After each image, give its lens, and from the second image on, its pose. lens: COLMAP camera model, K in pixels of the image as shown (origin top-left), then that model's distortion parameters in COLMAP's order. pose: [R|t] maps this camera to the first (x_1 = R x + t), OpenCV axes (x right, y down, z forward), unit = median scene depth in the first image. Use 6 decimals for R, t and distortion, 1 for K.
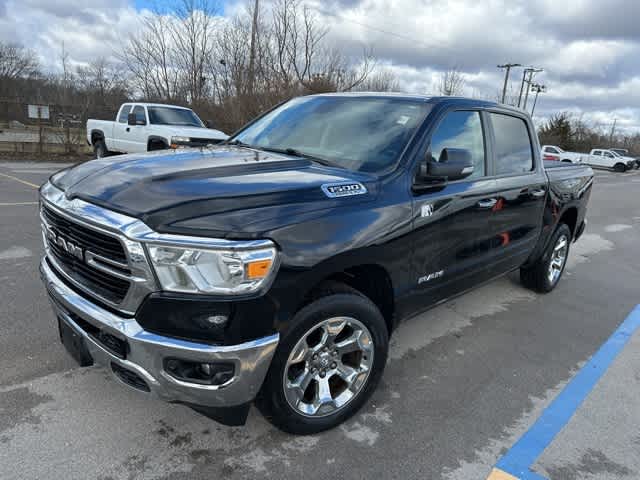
lens RADIAL K [[453.1, 0, 317.6], [0, 453.1, 239.5], [0, 0, 1]] dist [0.006223, -0.004345]
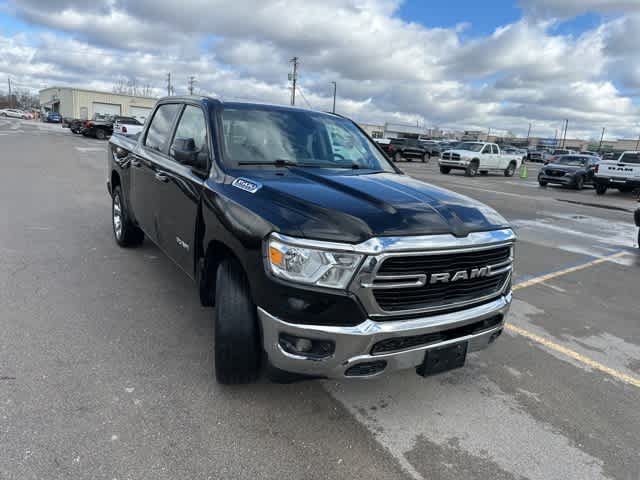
lens RADIAL K [[446.2, 0, 320.0], [0, 446.2, 240.0], [0, 0, 1]] dist [0.047805, -0.051583]
pose [[0.241150, -0.286134, 0.927348, -1.376466], [0.178525, 0.952321, 0.247415, -0.346523], [-0.953926, 0.105890, 0.280734, 0.829872]]
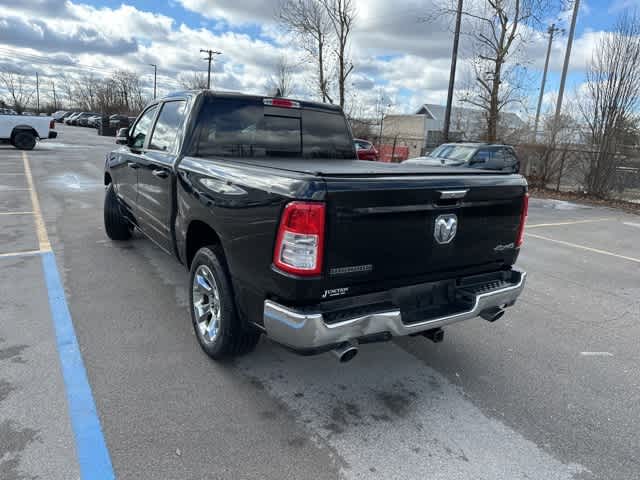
lens RADIAL K [[448.7, 0, 320.3], [0, 448.7, 248.9], [0, 0, 1]] dist [0.032092, -0.034548]
pose [[-0.224690, 0.128618, -0.965905, 2.086992], [-0.311332, 0.929820, 0.196235, -0.378844], [0.923357, 0.344809, -0.168878, 2.358954]]
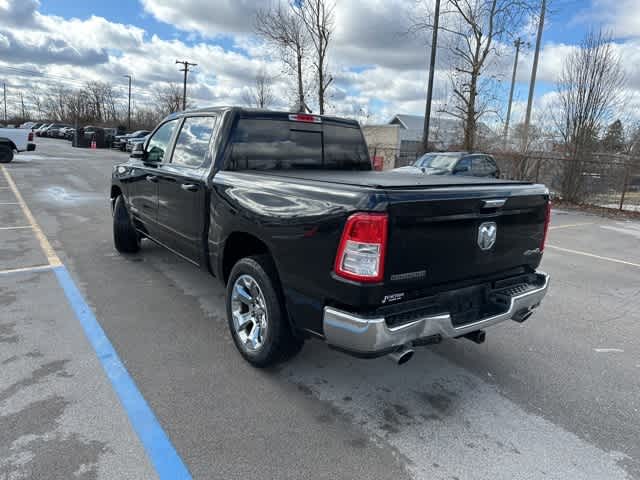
lens RADIAL K [[446.8, 0, 319.6], [0, 446.8, 244.3], [0, 0, 1]] dist [0.047571, -0.052727]
pose [[-0.169405, 0.104209, -0.980022, 2.169265], [-0.301891, 0.941106, 0.152255, -0.335262], [0.938170, 0.321653, -0.127969, 2.204272]]
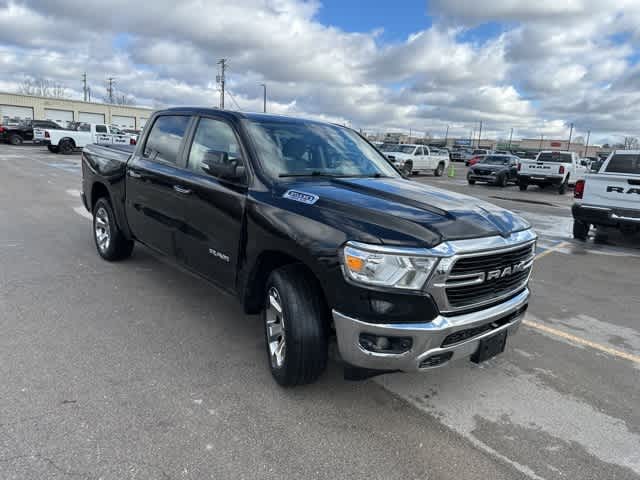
lens RADIAL K [[442.5, 0, 319.1], [0, 442.5, 243.7], [0, 0, 1]] dist [0.058194, -0.060778]
pose [[0.085384, -0.297984, 0.950745, -1.482488], [0.181991, 0.942840, 0.279162, -0.430267], [-0.979586, 0.149191, 0.134734, 1.103272]]
